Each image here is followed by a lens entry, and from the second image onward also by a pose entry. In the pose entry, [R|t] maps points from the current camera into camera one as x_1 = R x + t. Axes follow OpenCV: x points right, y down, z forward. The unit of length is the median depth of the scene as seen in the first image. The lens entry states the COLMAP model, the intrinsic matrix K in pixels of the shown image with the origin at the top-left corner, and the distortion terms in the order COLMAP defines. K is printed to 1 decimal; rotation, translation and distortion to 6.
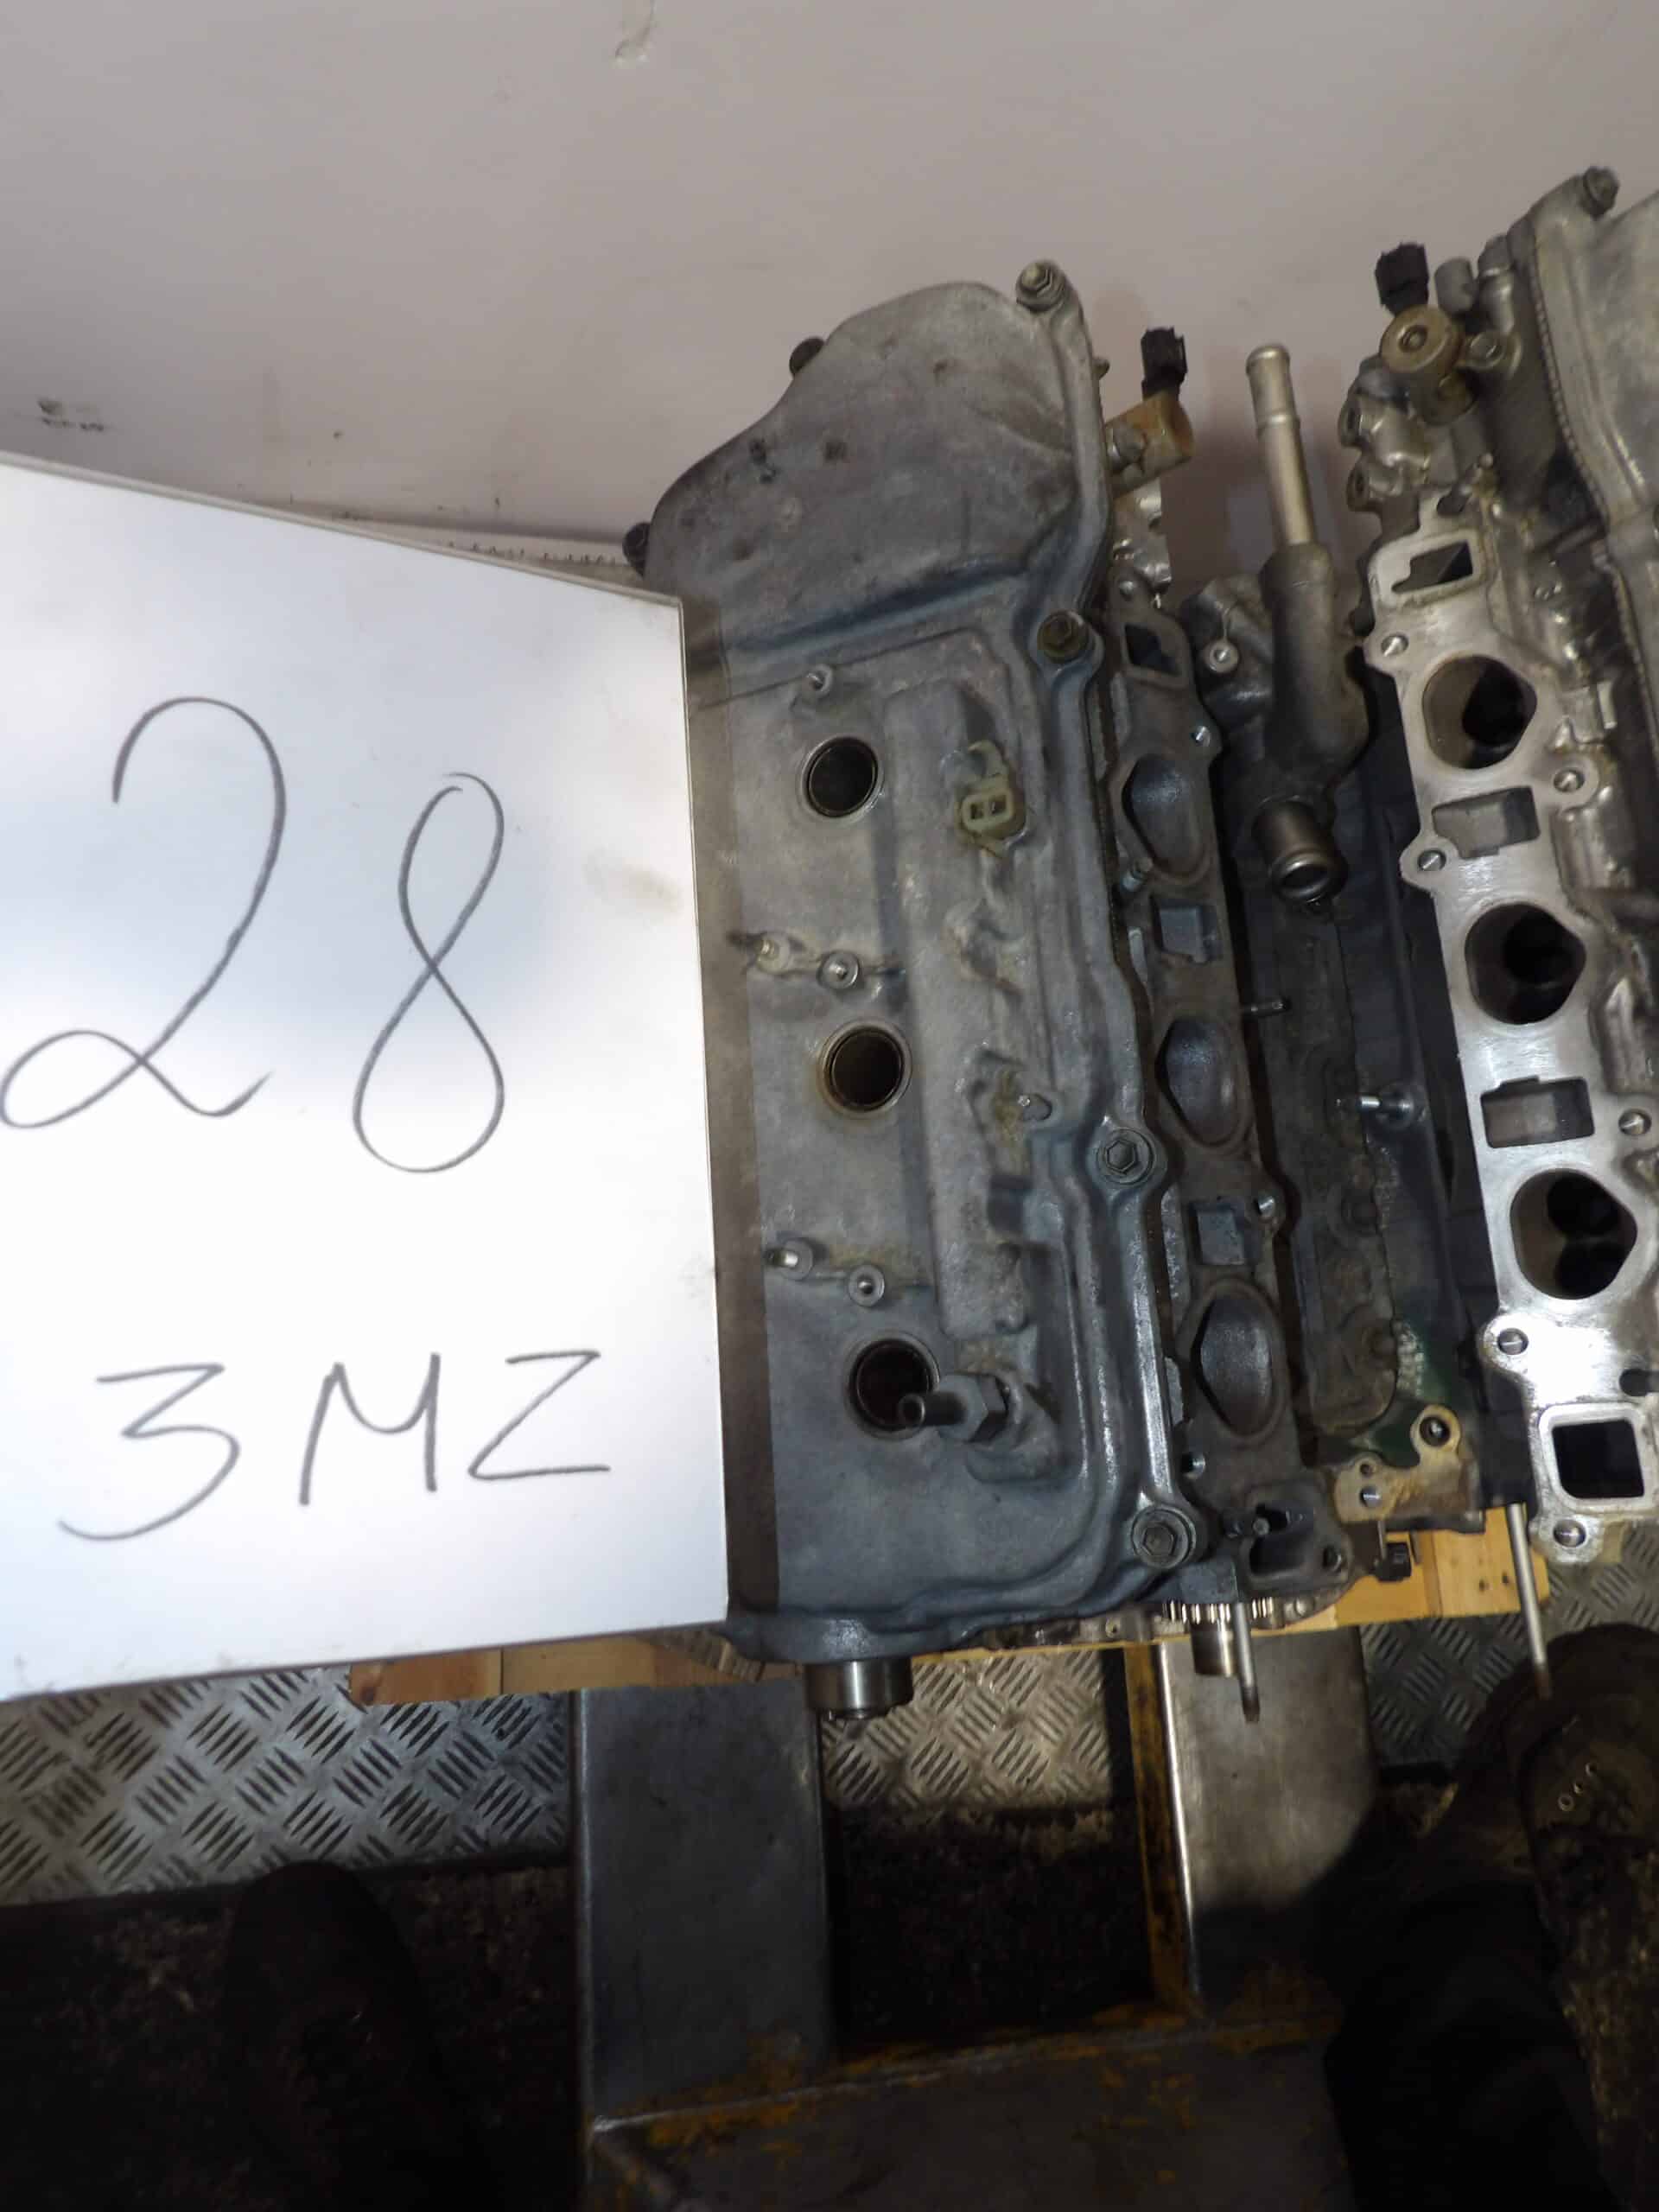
lens RADIAL K [[1566.2, 0, 826.1], [0, 1566.2, 1117.8], [0, 0, 1]] dist [-0.065754, 0.065240]
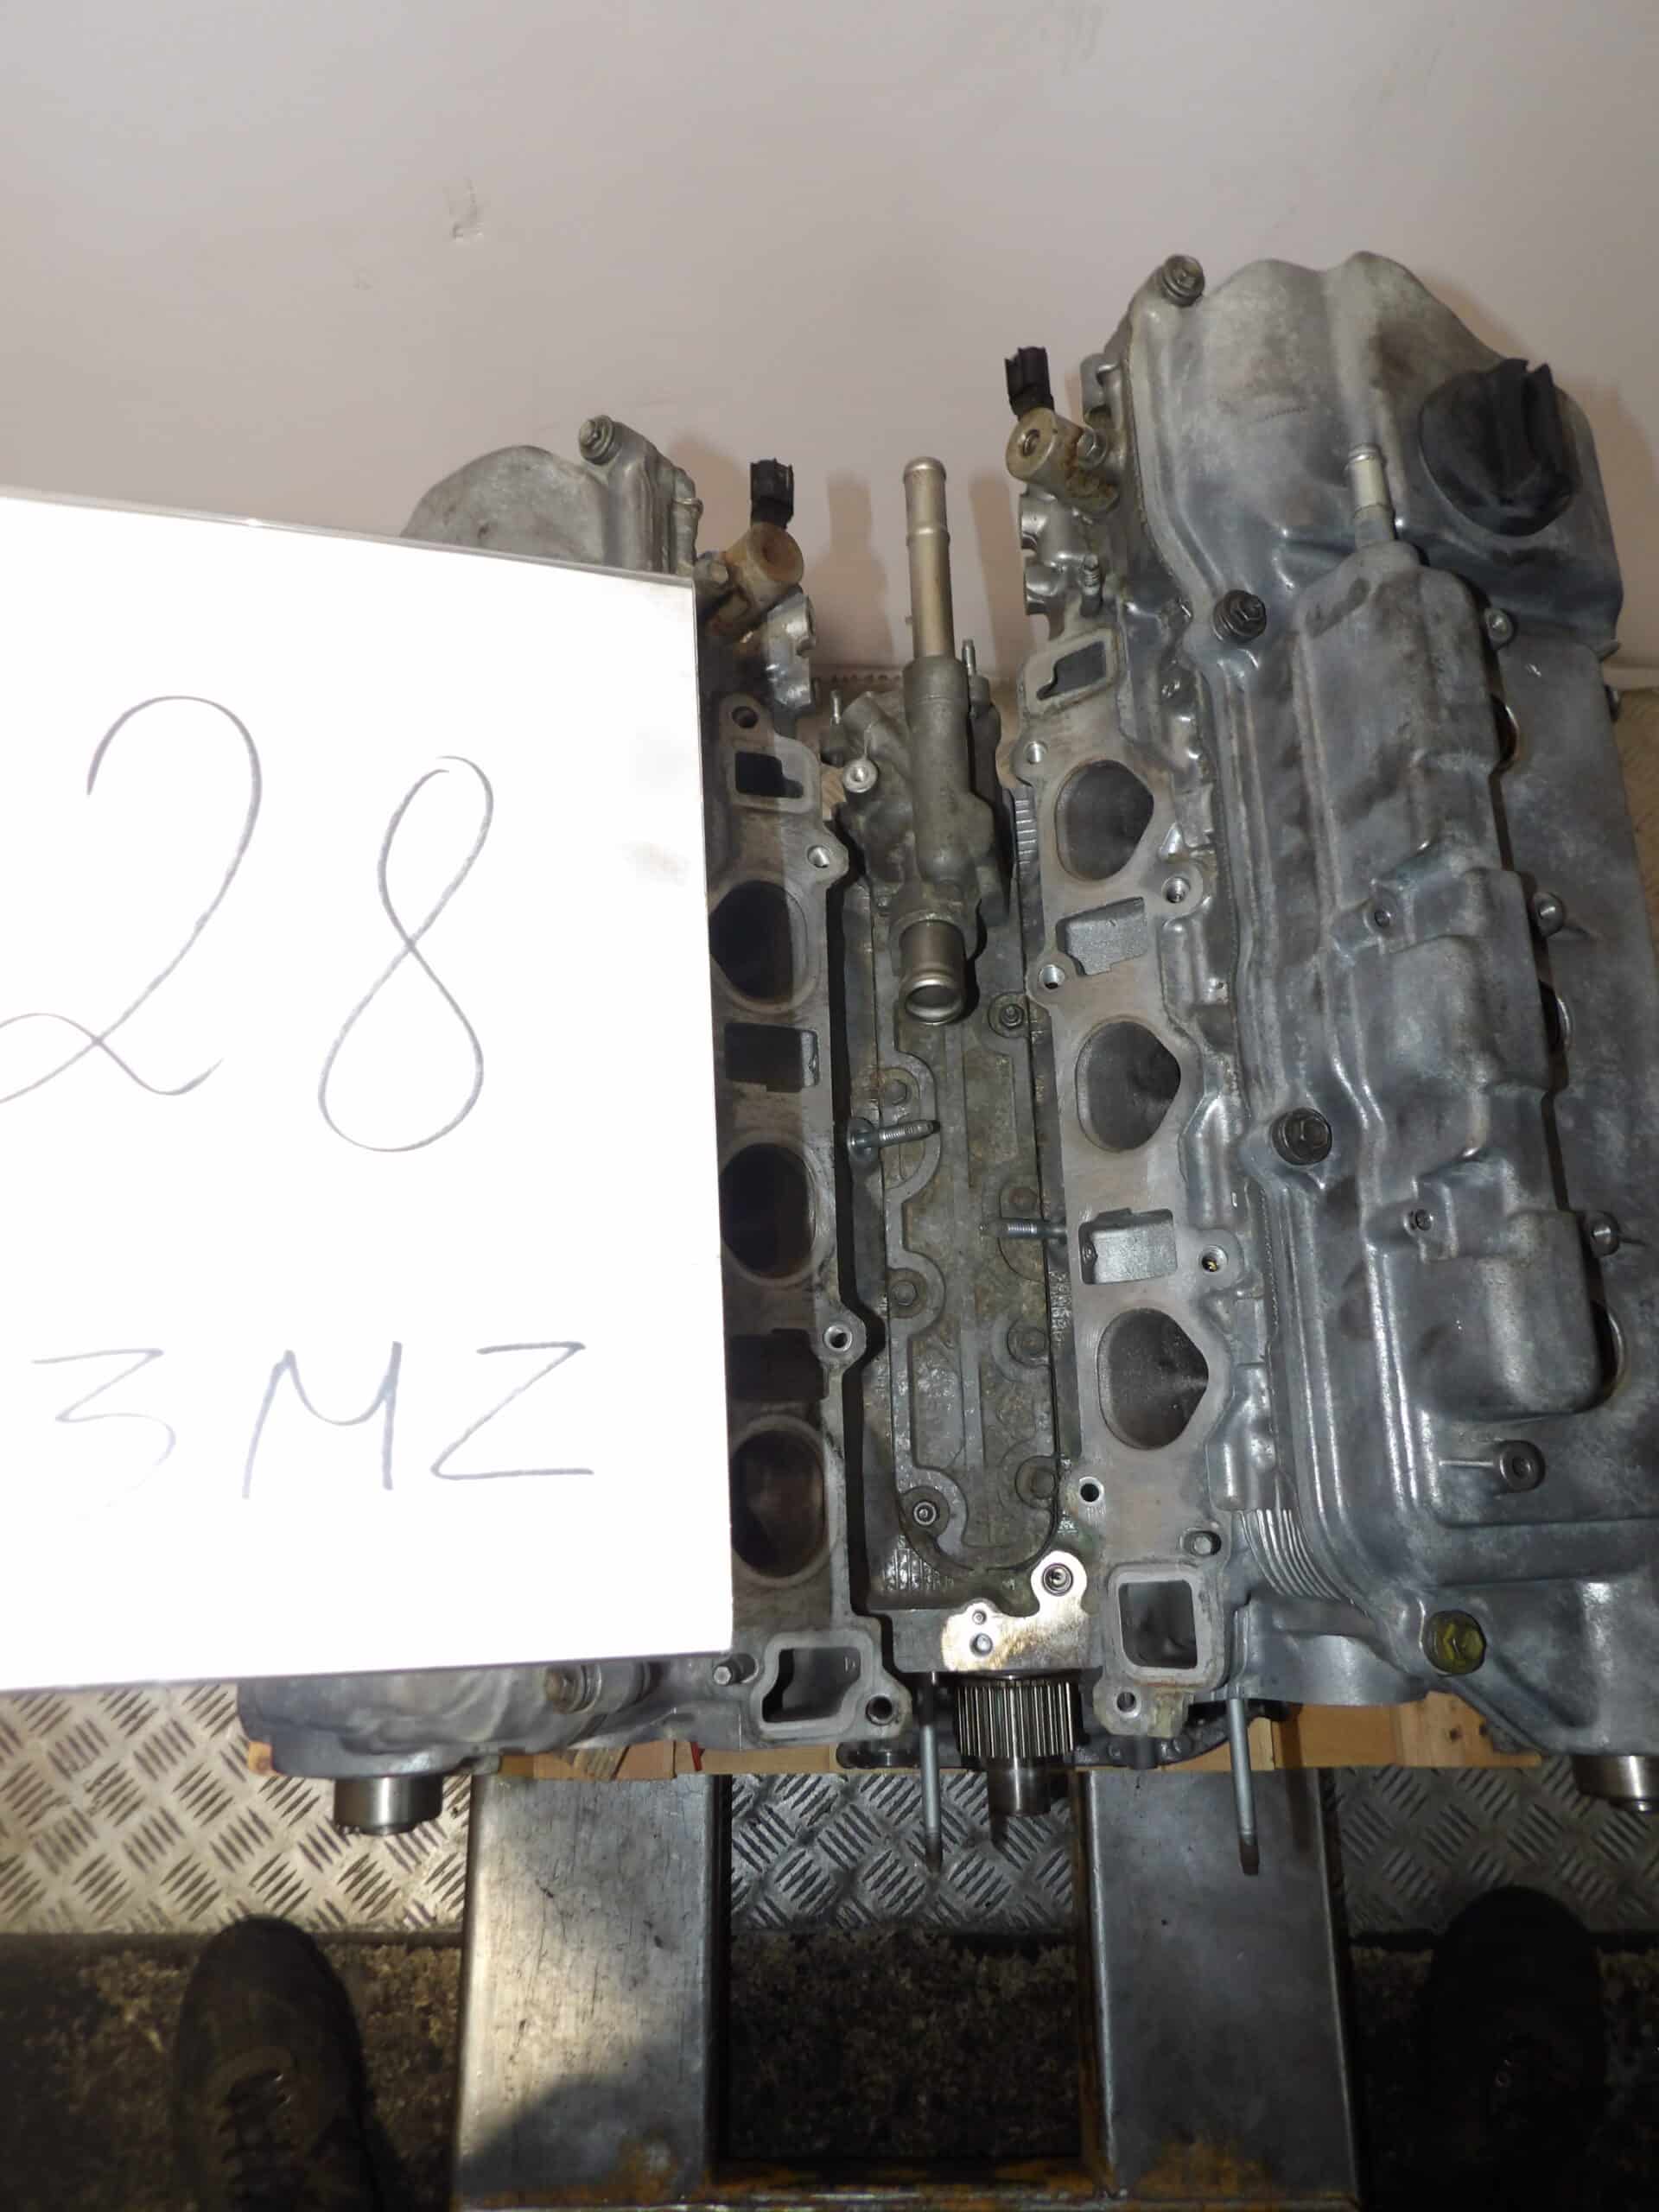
lens RADIAL K [[1554.9, 0, 829.5], [0, 1554.9, 1106.0], [0, 0, 1]] dist [-0.025461, 0.006540]
pose [[0.978347, -0.010111, -0.206724, 0.264274], [0.000004, 0.998807, -0.048834, -0.022882], [0.206971, 0.047776, 0.977180, 0.022584]]
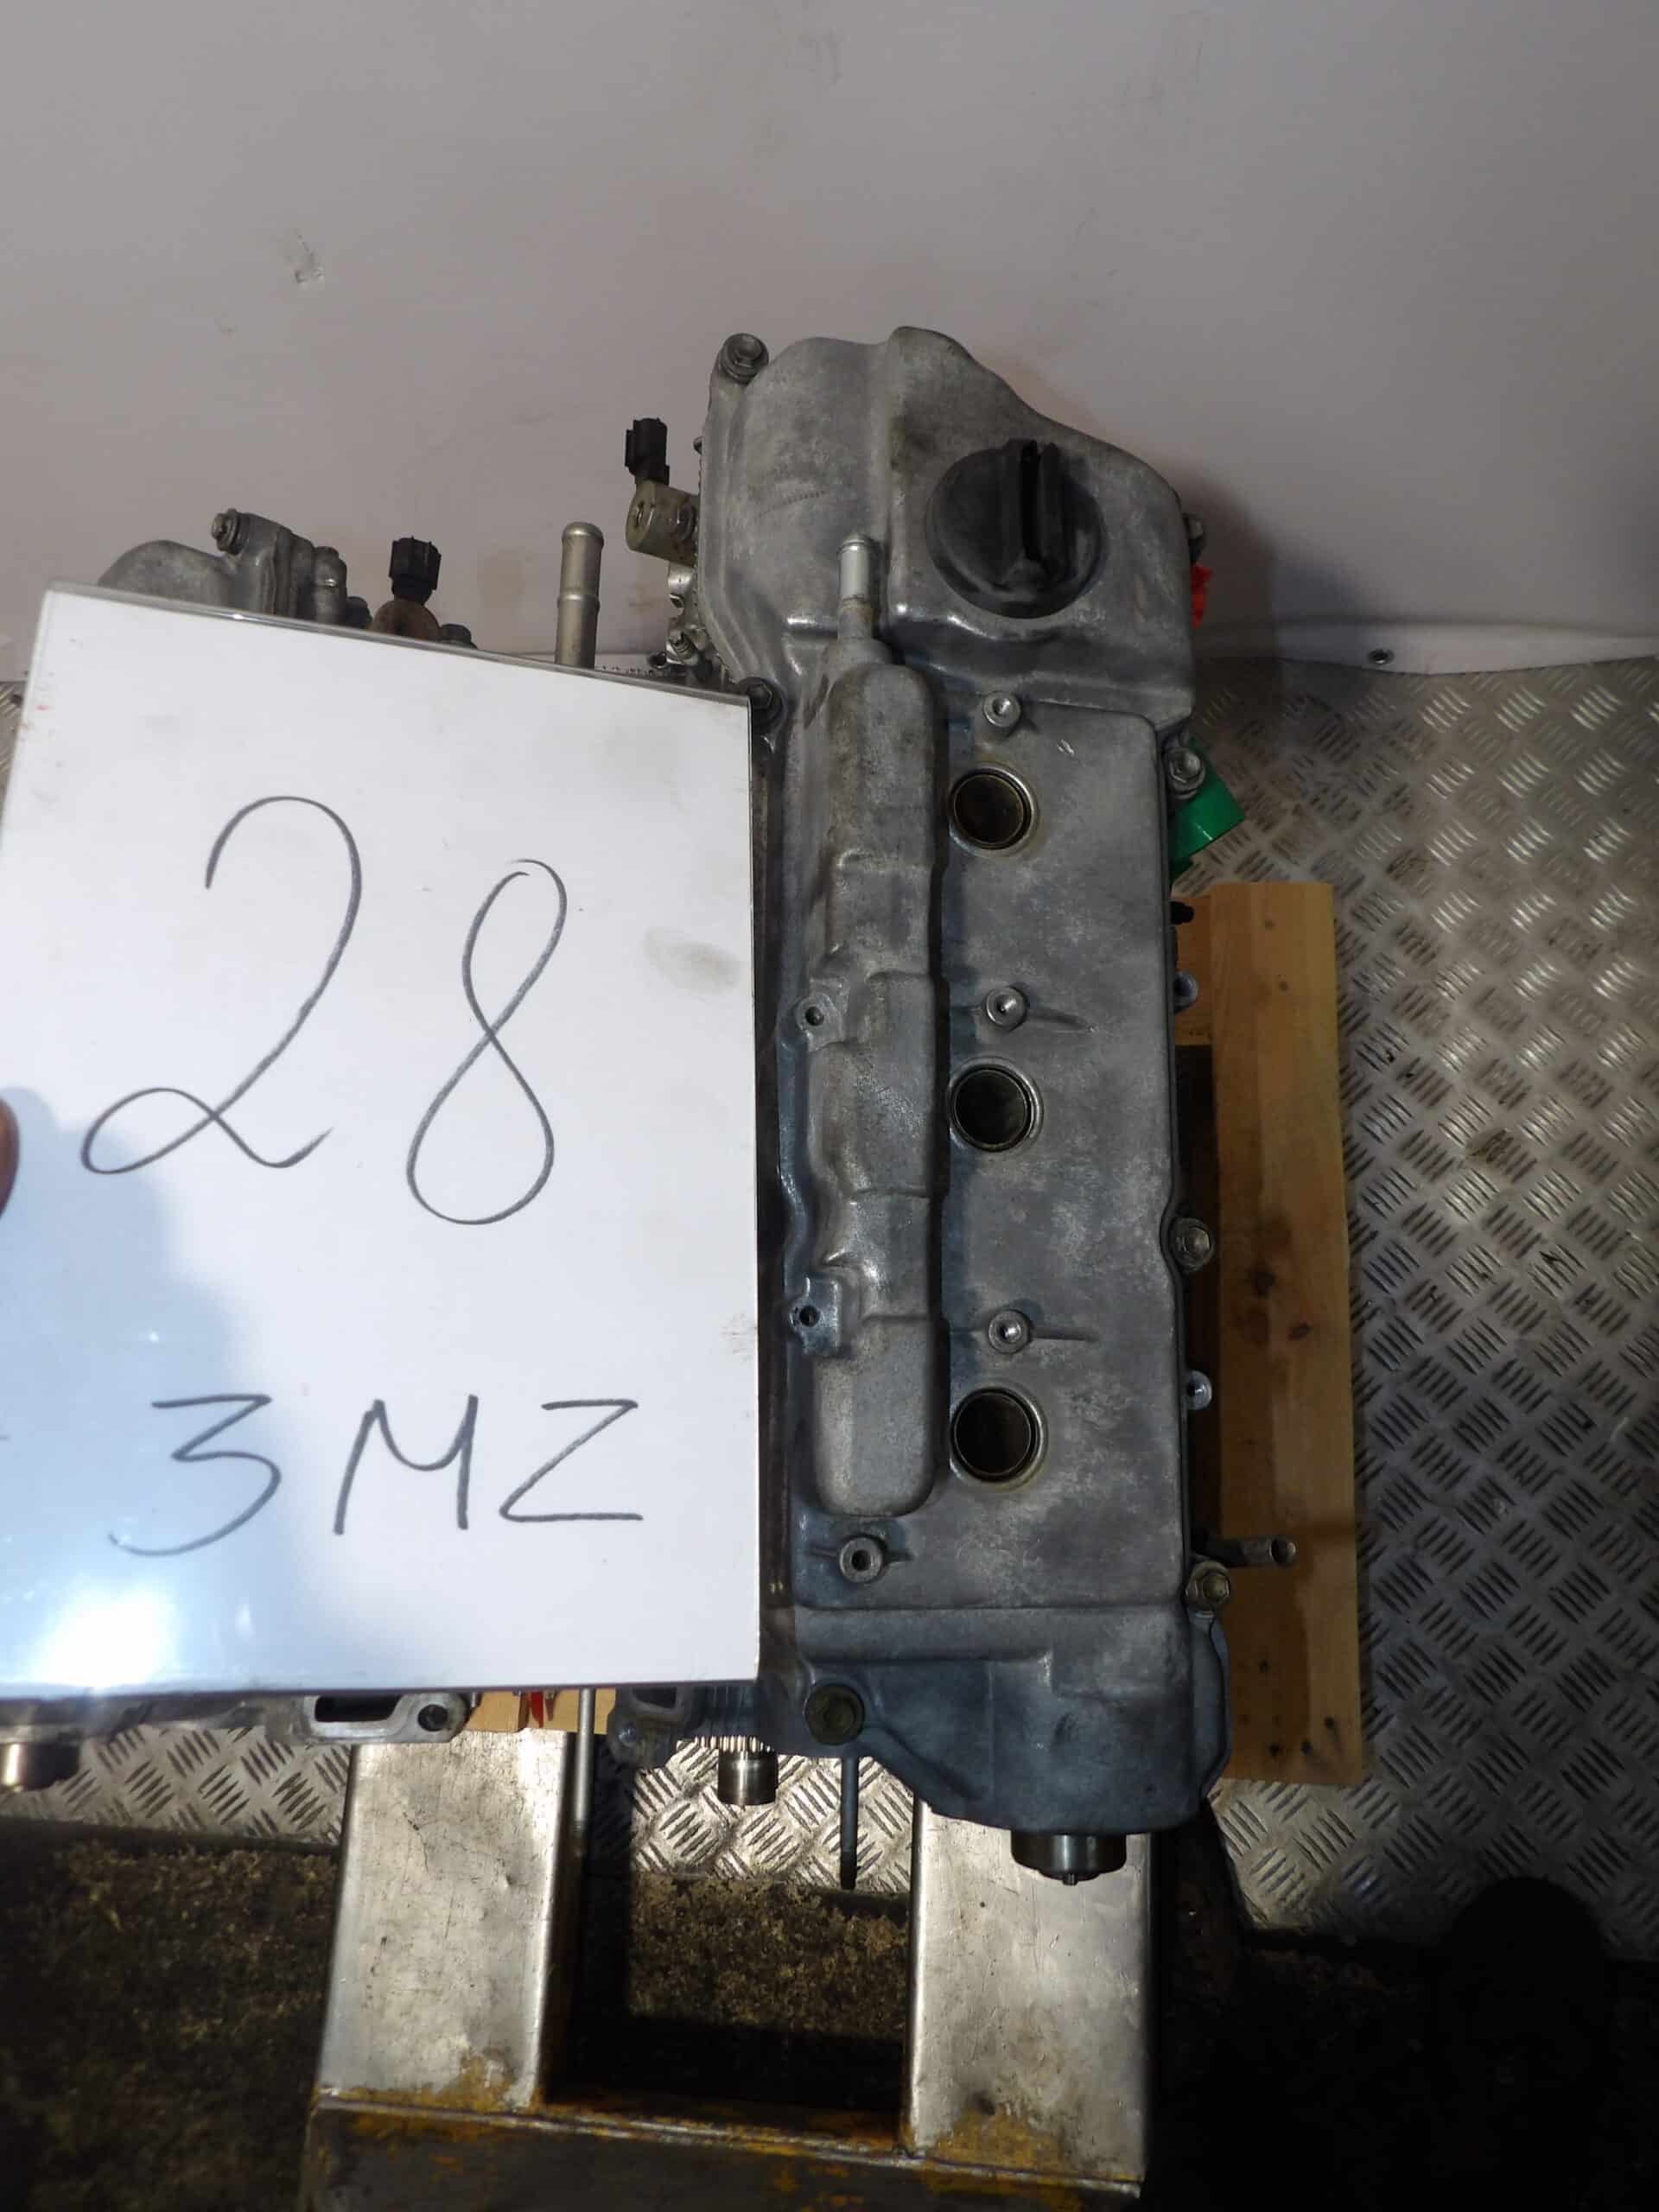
lens RADIAL K [[1559.7, 0, 834.0], [0, 1559.7, 1111.7], [0, 0, 1]] dist [-0.039997, 0.020921]
pose [[0.940826, 0.022268, -0.338157, 0.493196], [-0.022302, 0.999744, 0.003786, -0.072965], [0.338155, 0.003980, 0.941082, 0.057113]]
